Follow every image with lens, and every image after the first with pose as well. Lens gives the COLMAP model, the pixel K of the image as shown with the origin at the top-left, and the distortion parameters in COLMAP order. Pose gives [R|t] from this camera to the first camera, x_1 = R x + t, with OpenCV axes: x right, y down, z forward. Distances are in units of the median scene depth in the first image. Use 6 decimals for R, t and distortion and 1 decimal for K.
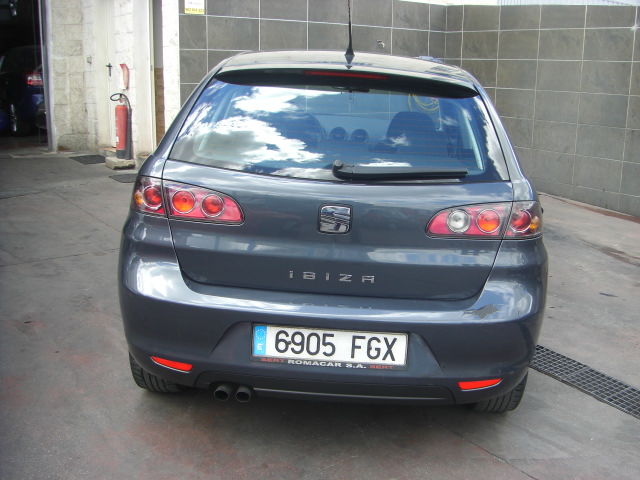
lens RADIAL K [[723.9, 0, 319.9], [0, 723.9, 243.9], [0, 0, 1]] dist [-0.139230, 0.000000]
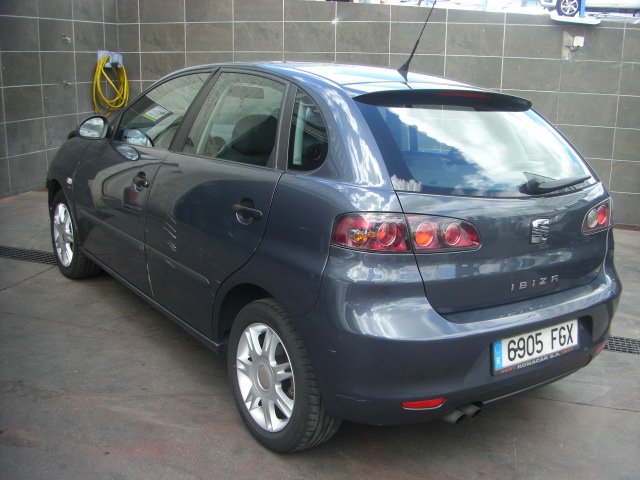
lens RADIAL K [[779.2, 0, 320.2], [0, 779.2, 236.4], [0, 0, 1]] dist [-0.188335, 0.000000]
pose [[0.769265, -0.145947, 0.622038, -0.960534], [0.144201, 0.988101, 0.053504, -0.135612], [-0.622445, 0.048540, 0.781157, 0.276026]]
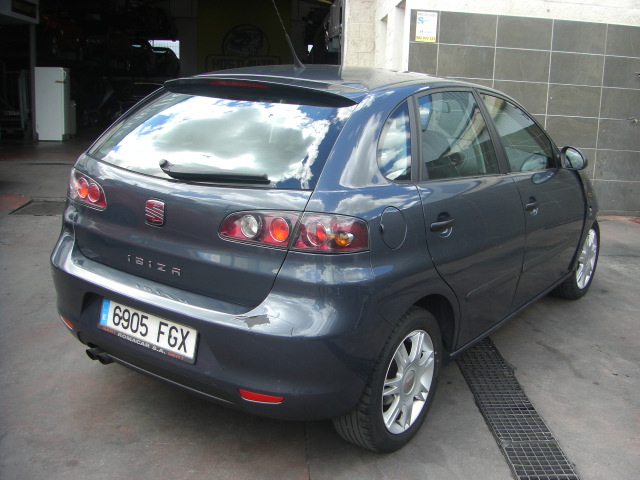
lens RADIAL K [[723.9, 0, 344.5], [0, 723.9, 236.8], [0, 0, 1]] dist [-0.139230, 0.000000]
pose [[0.857799, 0.114438, -0.501084, 0.803391], [-0.143478, 0.989458, -0.019646, -0.017311], [0.493554, 0.088747, 0.865175, 0.194785]]
